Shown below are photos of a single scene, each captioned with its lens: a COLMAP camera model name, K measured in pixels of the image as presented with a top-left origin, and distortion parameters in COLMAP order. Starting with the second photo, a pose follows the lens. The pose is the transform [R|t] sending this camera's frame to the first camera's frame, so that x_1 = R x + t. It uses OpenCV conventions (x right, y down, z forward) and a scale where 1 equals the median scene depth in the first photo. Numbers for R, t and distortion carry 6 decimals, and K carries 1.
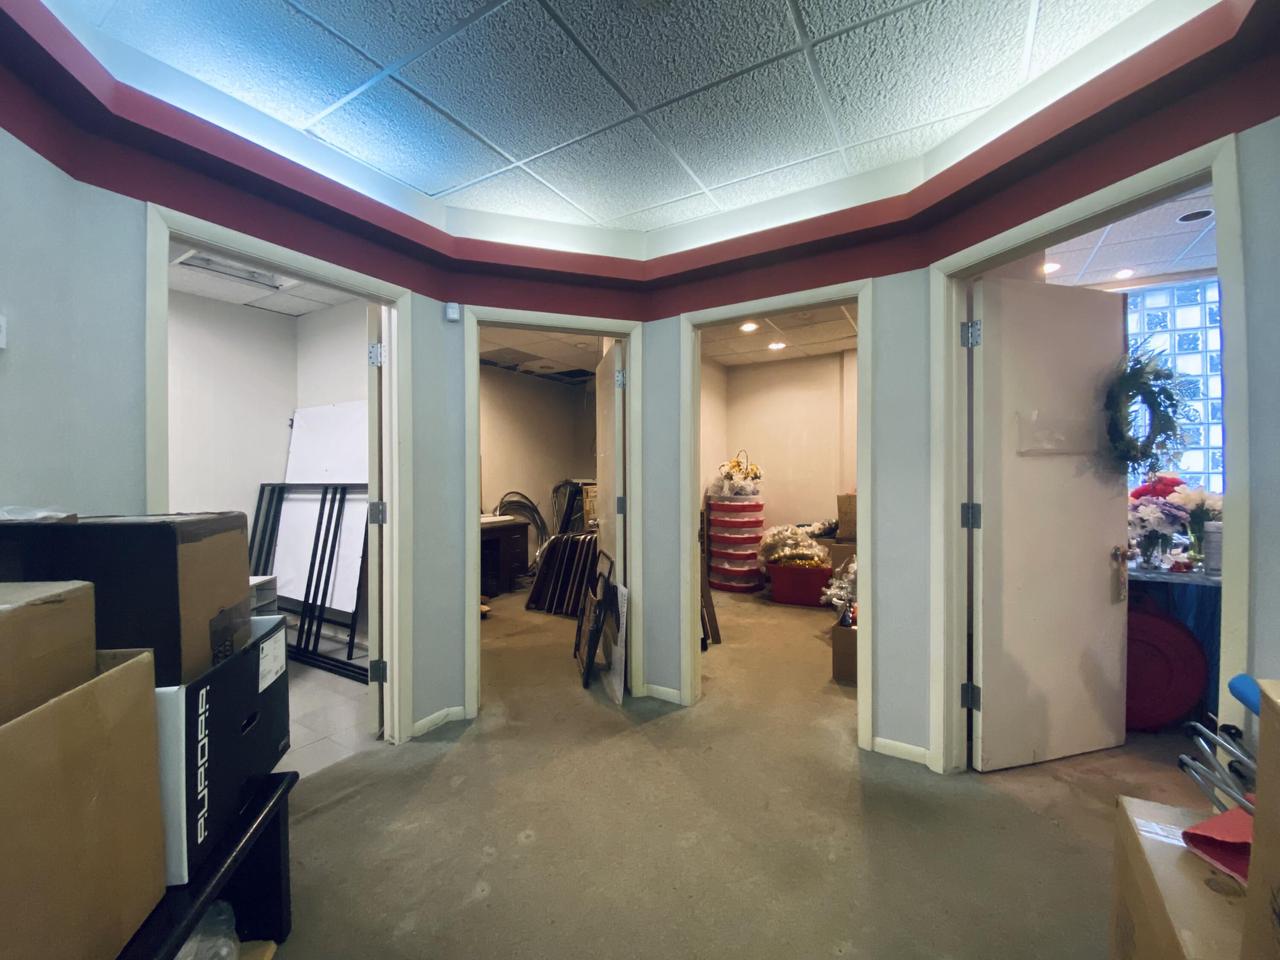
lens RADIAL K [[519.7, 0, 640.0], [0, 519.7, 480.0], [0, 0, 1]] dist [0.114068, -0.000005]
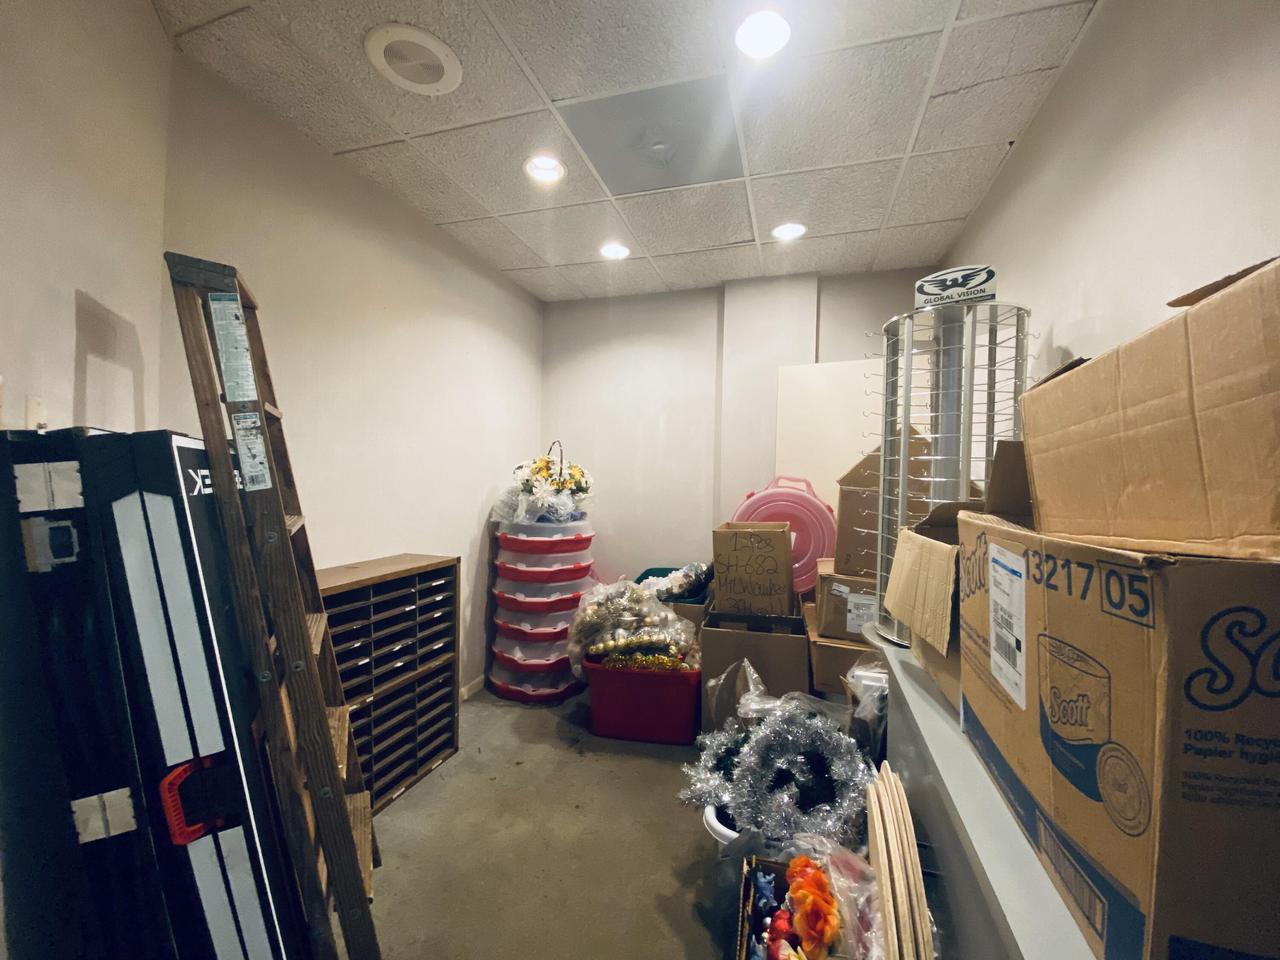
lens RADIAL K [[519.7, 0, 640.0], [0, 519.7, 480.0], [0, 0, 1]] dist [0.114068, -0.000005]
pose [[0.970191, 0.022625, 0.241282, 0.154053], [-0.021878, 0.999744, -0.005776, -0.014167], [-0.241351, 0.000325, 0.970438, 0.448848]]
